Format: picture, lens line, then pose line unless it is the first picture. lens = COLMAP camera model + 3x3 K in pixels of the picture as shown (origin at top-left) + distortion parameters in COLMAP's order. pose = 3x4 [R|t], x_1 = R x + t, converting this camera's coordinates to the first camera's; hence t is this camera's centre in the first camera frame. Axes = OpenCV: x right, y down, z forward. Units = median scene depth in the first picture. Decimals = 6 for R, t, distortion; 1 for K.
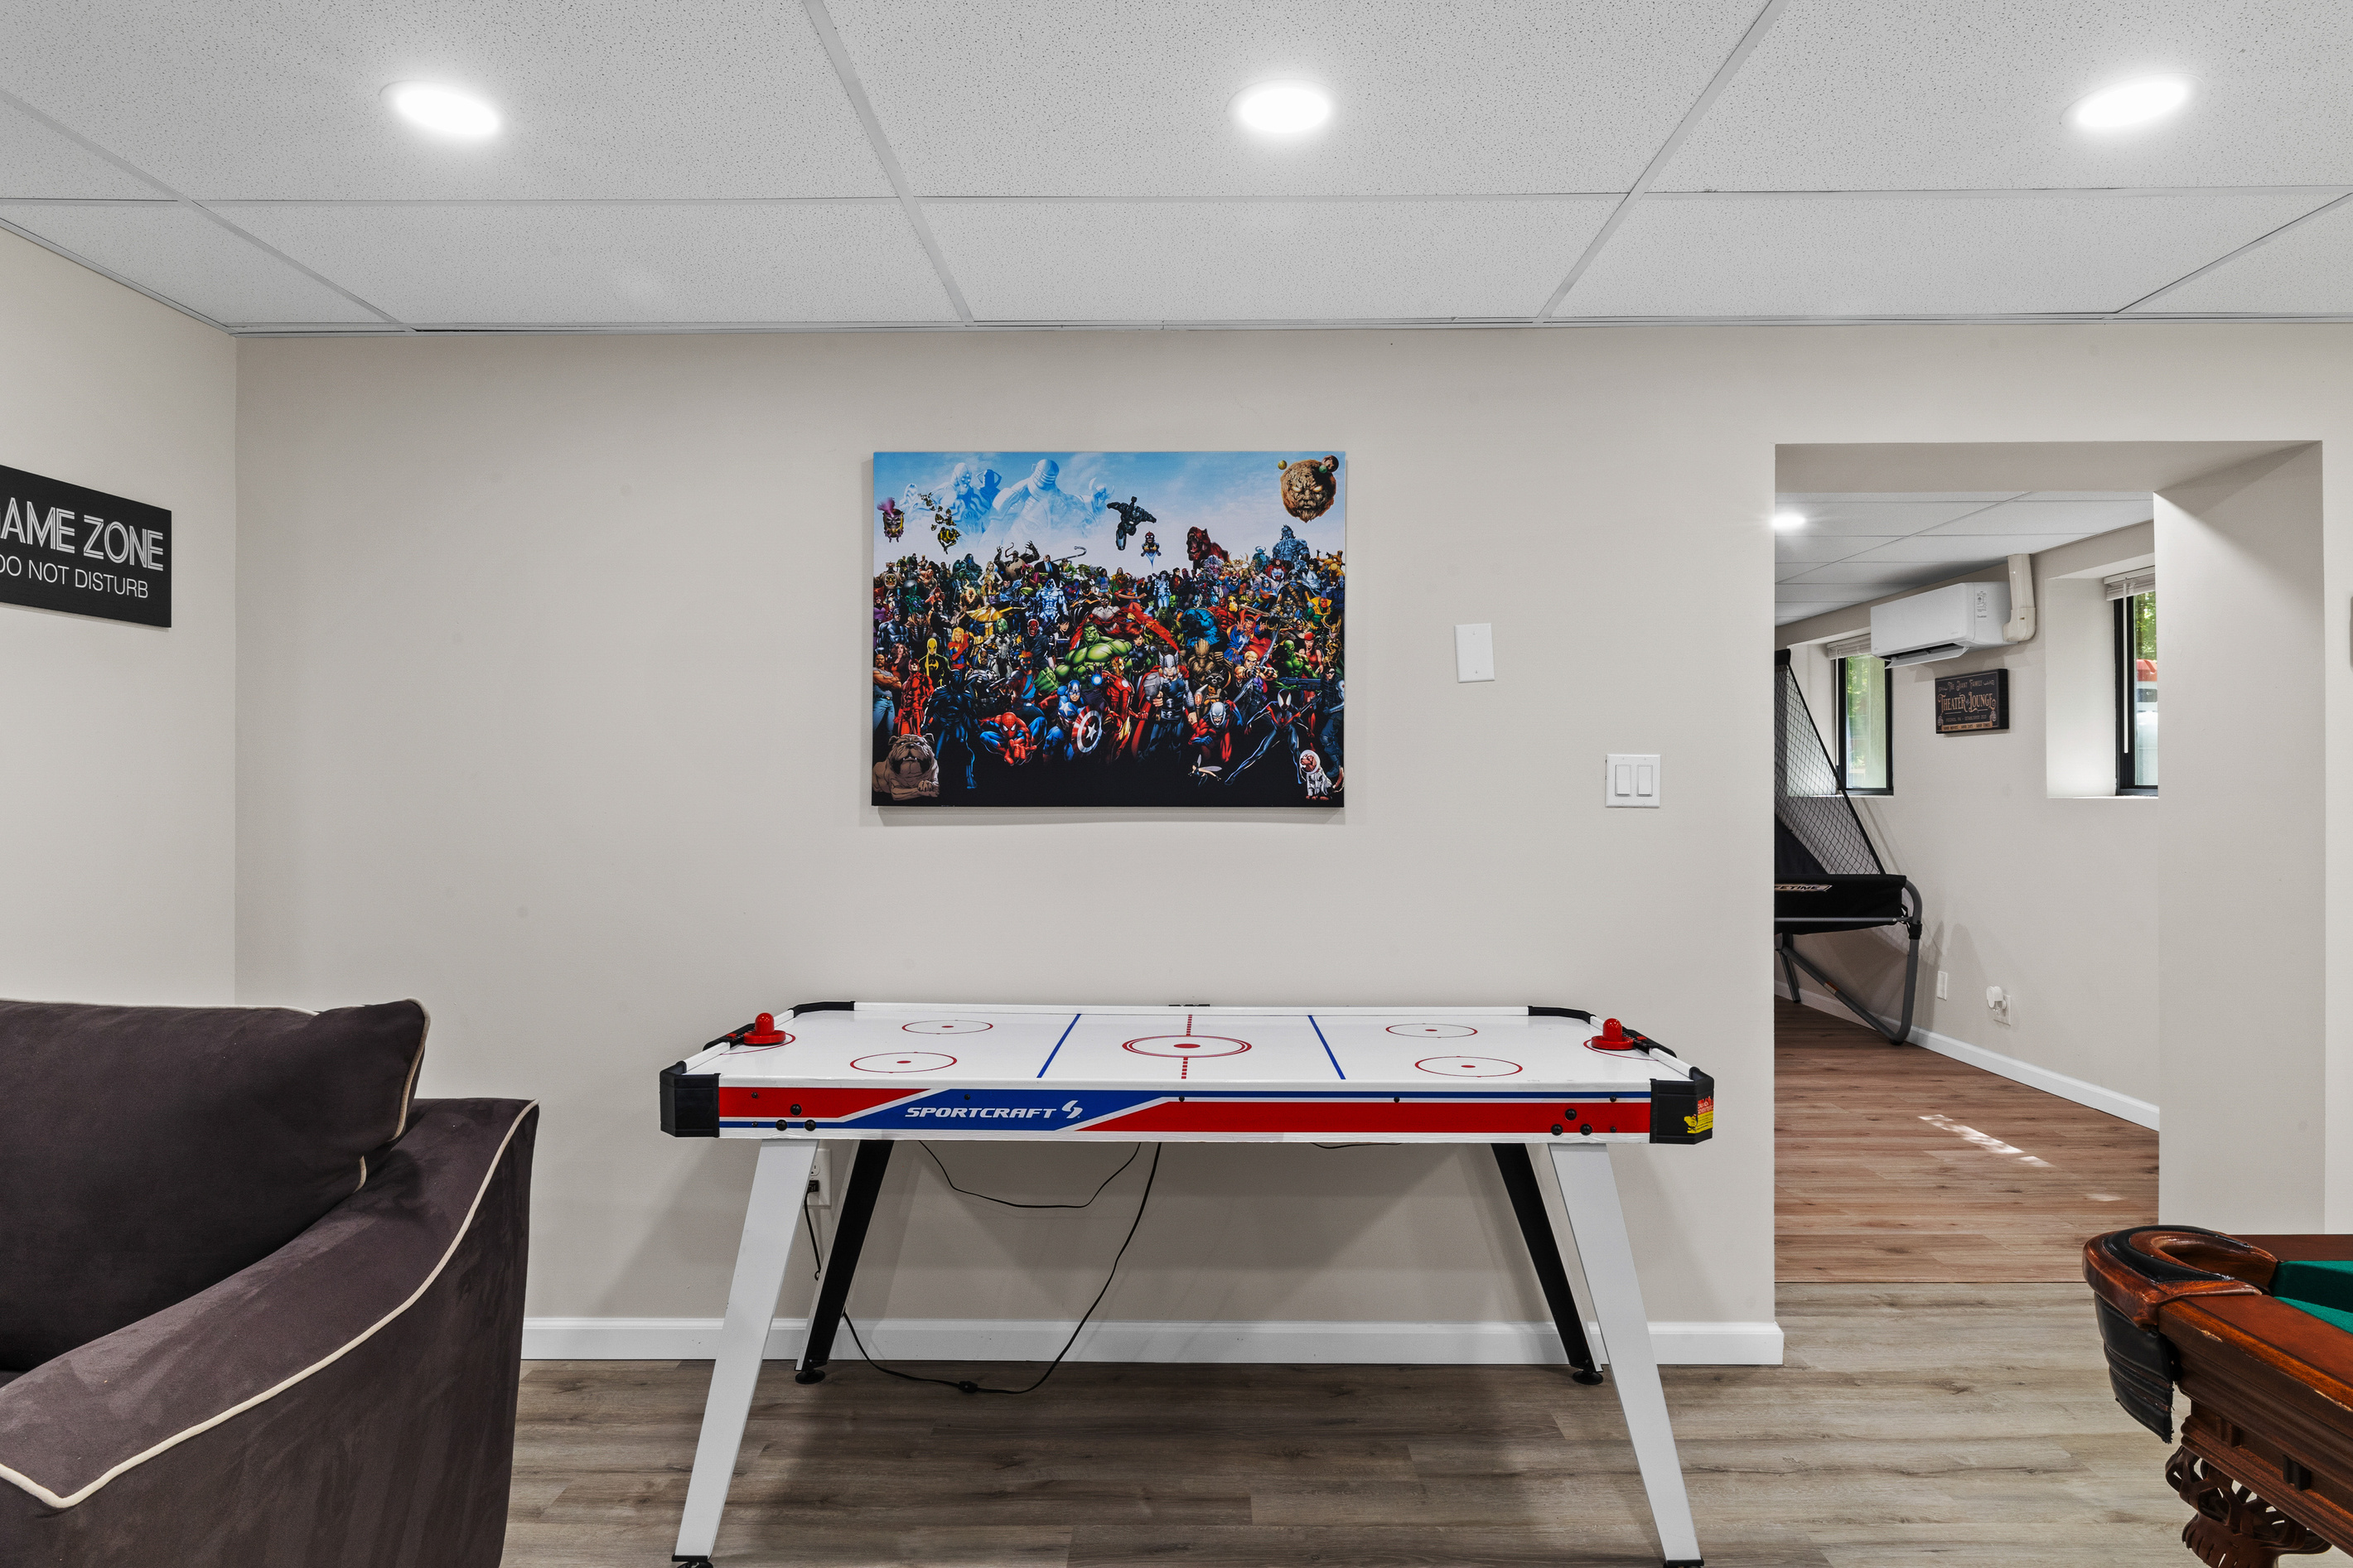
lens RADIAL K [[1341.7, 0, 1181.7], [0, 1341.7, 784.0], [0, 0, 1]] dist [-0.006326, -0.000169]
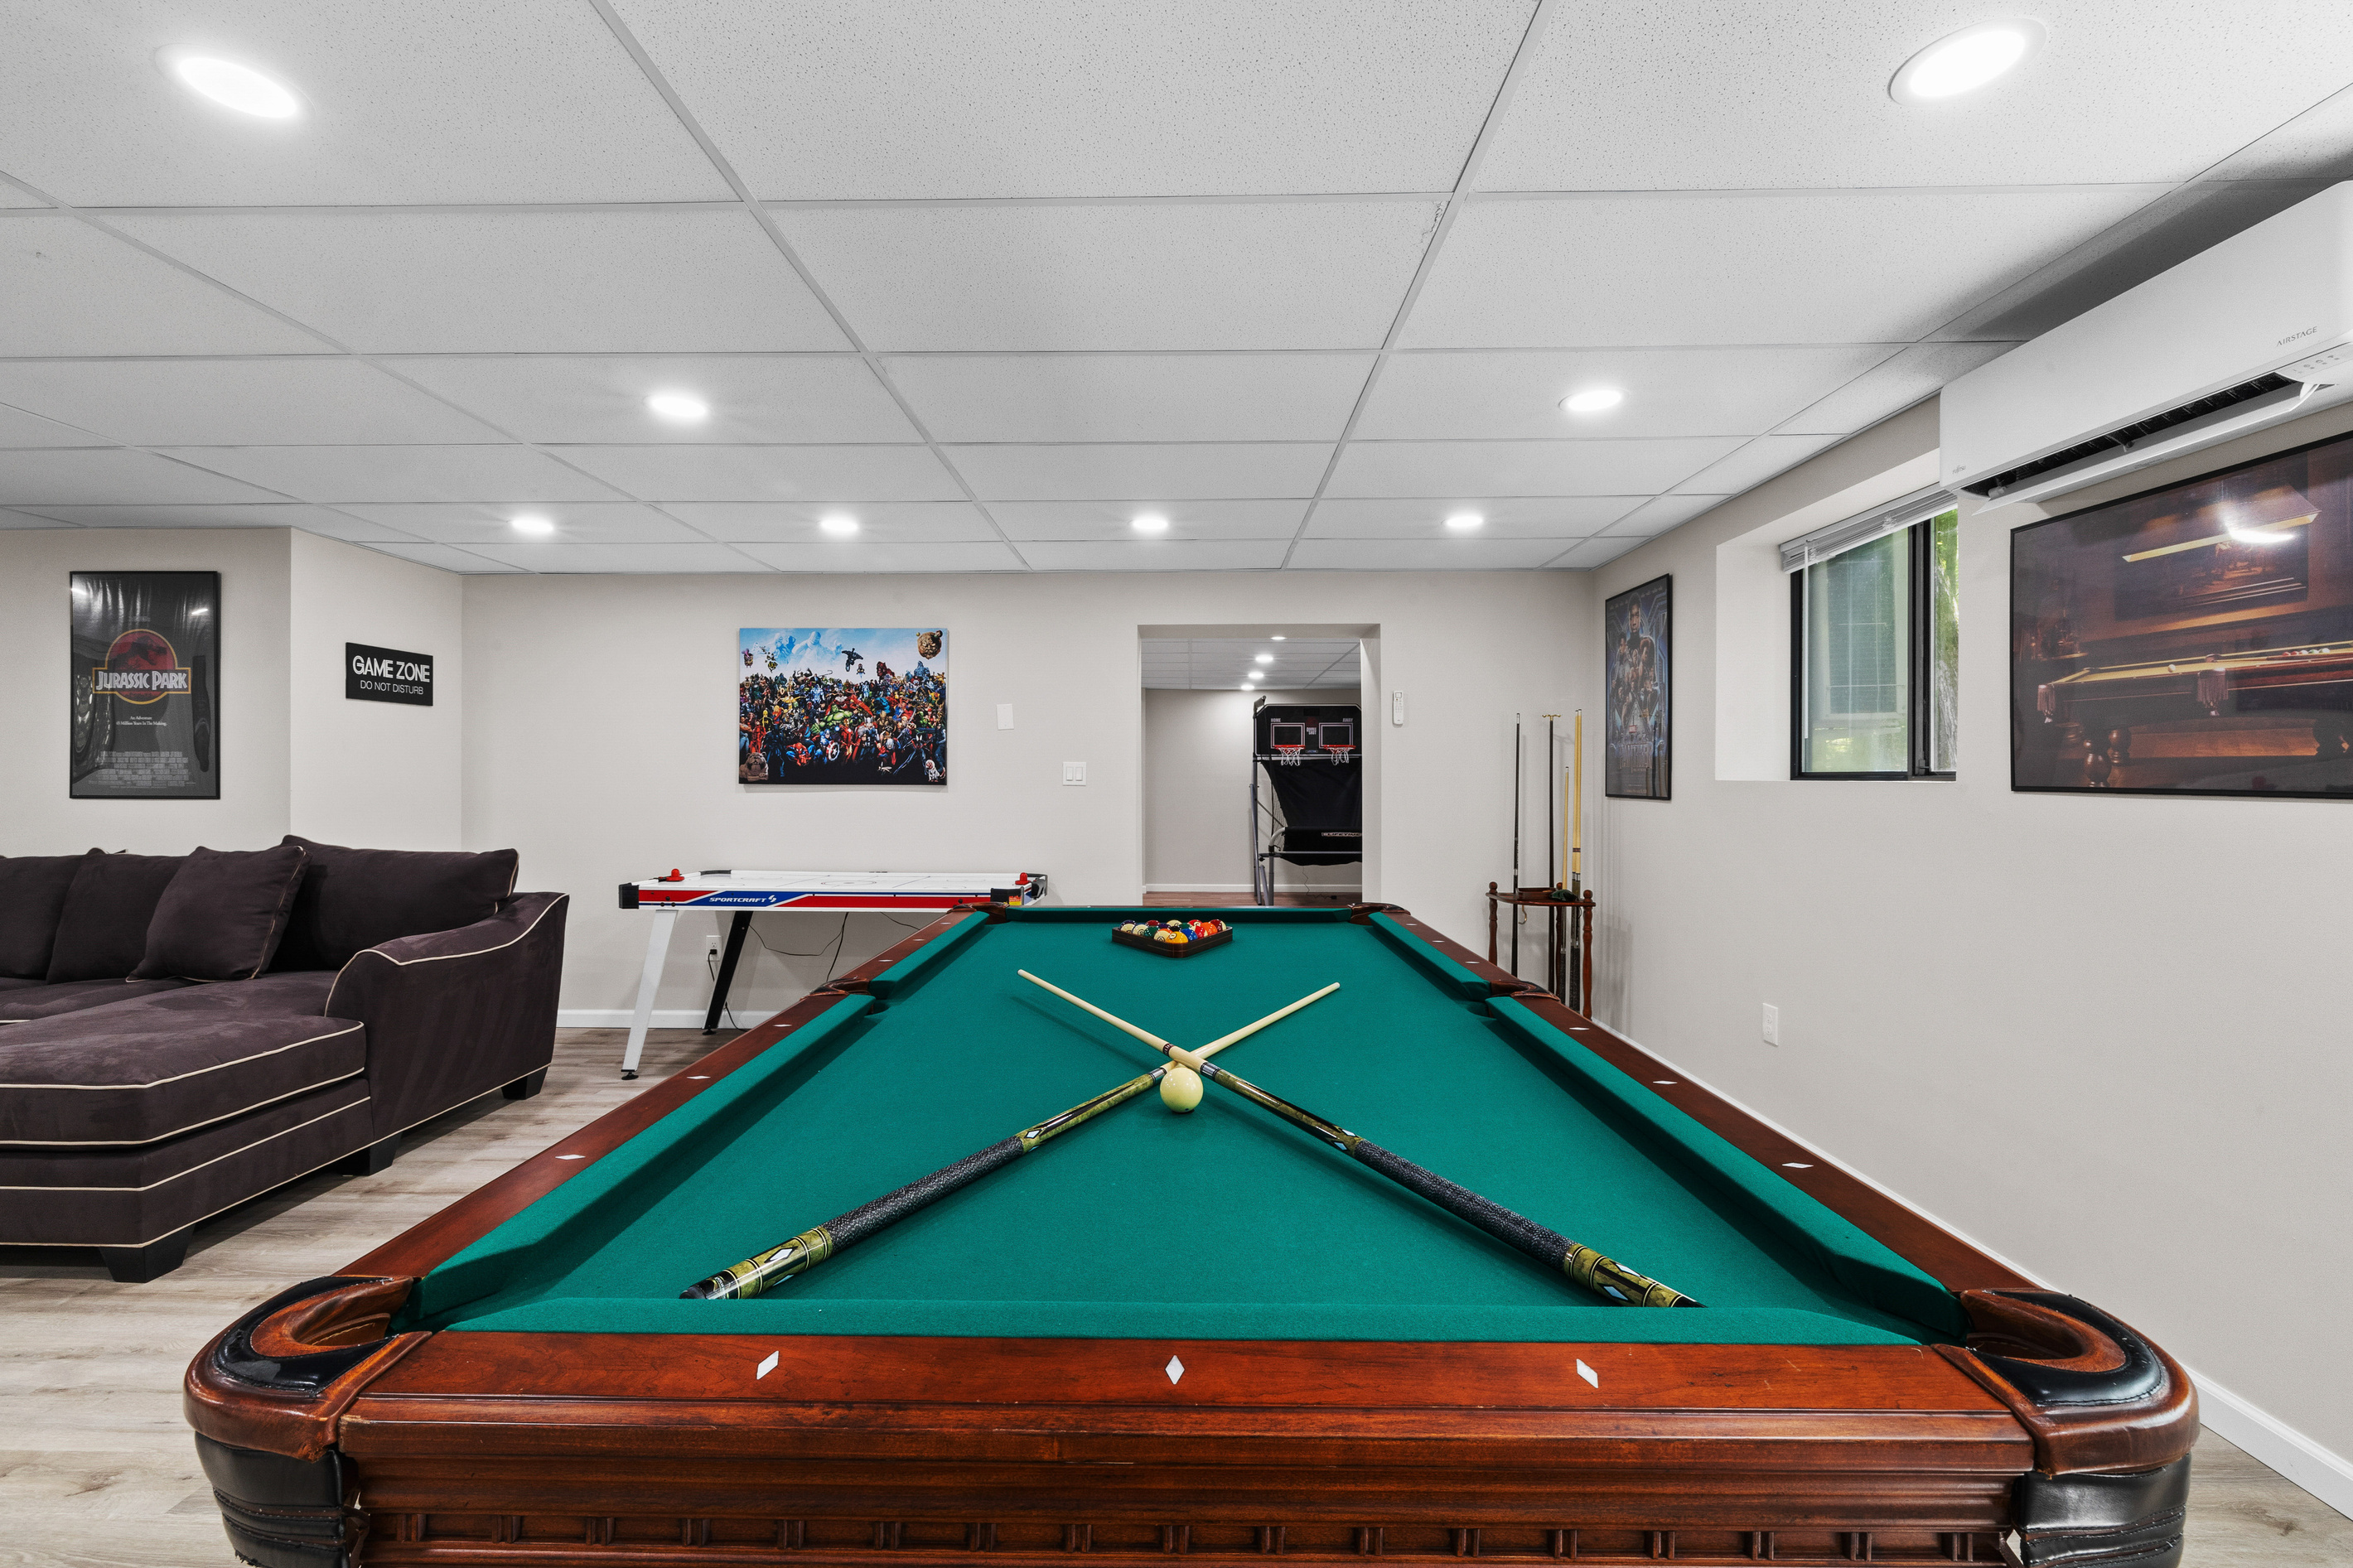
lens RADIAL K [[998.2, 0, 1169.4], [0, 998.2, 779.9], [0, 0, 1]] dist [-0.001343, -0.000191]
pose [[0.999848, 0.003716, -0.017052, 0.527915], [-0.003671, 0.999990, 0.002668, 0.002303], [0.017062, -0.002605, 0.999851, -0.678596]]
